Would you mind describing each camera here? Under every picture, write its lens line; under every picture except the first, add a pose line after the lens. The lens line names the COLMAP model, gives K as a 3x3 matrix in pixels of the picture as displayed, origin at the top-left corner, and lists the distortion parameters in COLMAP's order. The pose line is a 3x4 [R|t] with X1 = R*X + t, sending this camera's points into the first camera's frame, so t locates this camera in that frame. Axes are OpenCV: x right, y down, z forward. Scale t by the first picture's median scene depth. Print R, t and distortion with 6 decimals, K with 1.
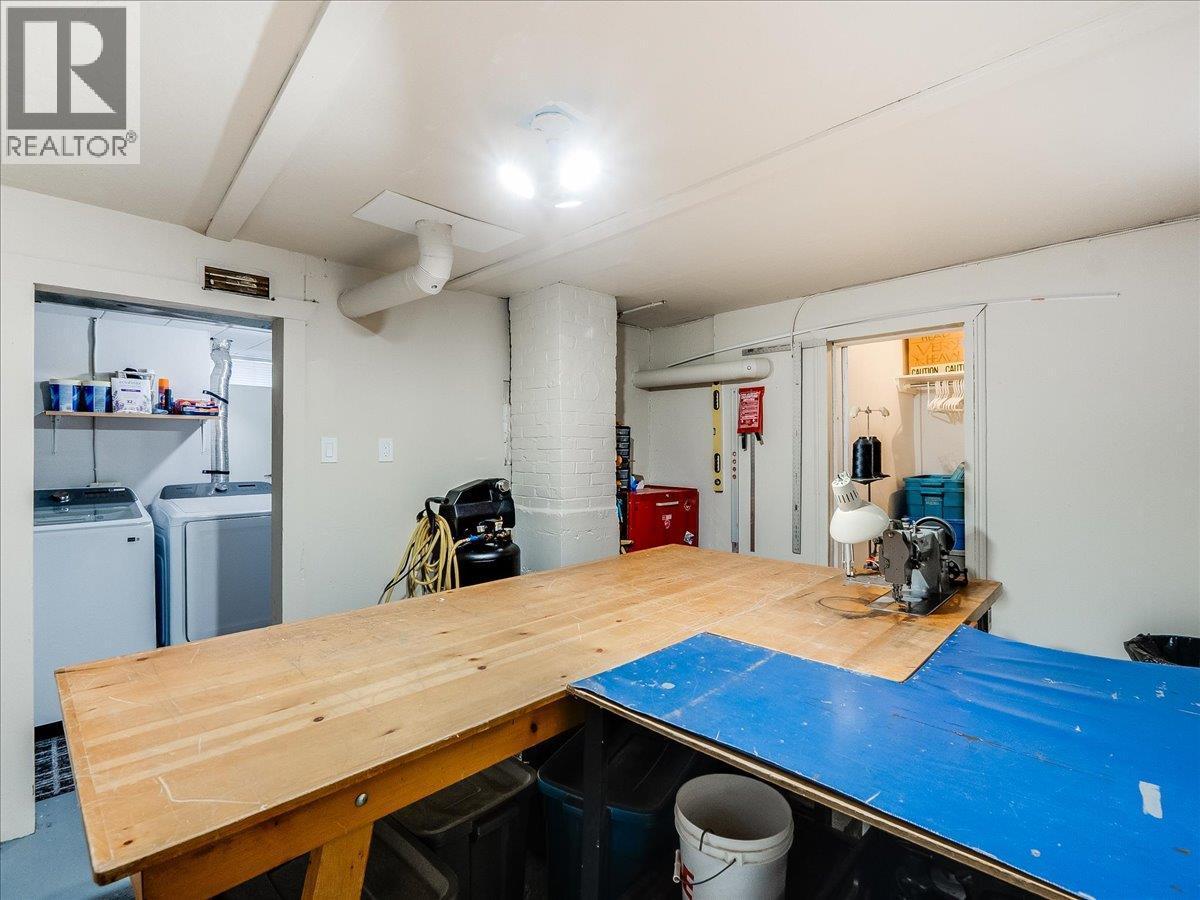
lens RADIAL K [[594.8, 0, 600.0], [0, 594.8, 450.0], [0, 0, 1]] dist [-0.002150, -0.000579]
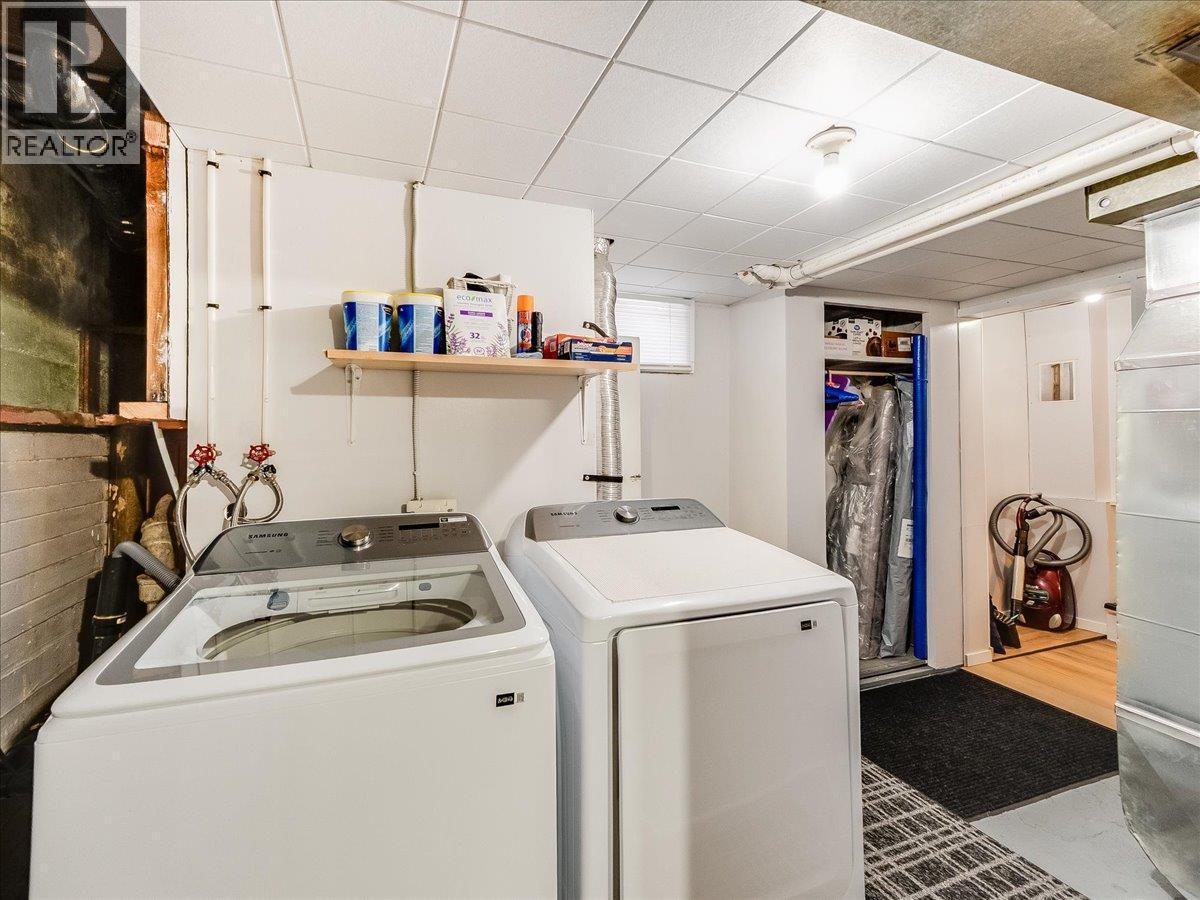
lens RADIAL K [[581.2, 0, 602.2], [0, 581.2, 427.6], [0, 0, 1]] dist [0.041069, -0.000076]
pose [[0.926584, -0.006086, -0.376040, -0.513869], [0.000469, 0.999887, -0.015027, 0.000375], [0.376089, 0.013748, 0.926482, 0.596004]]
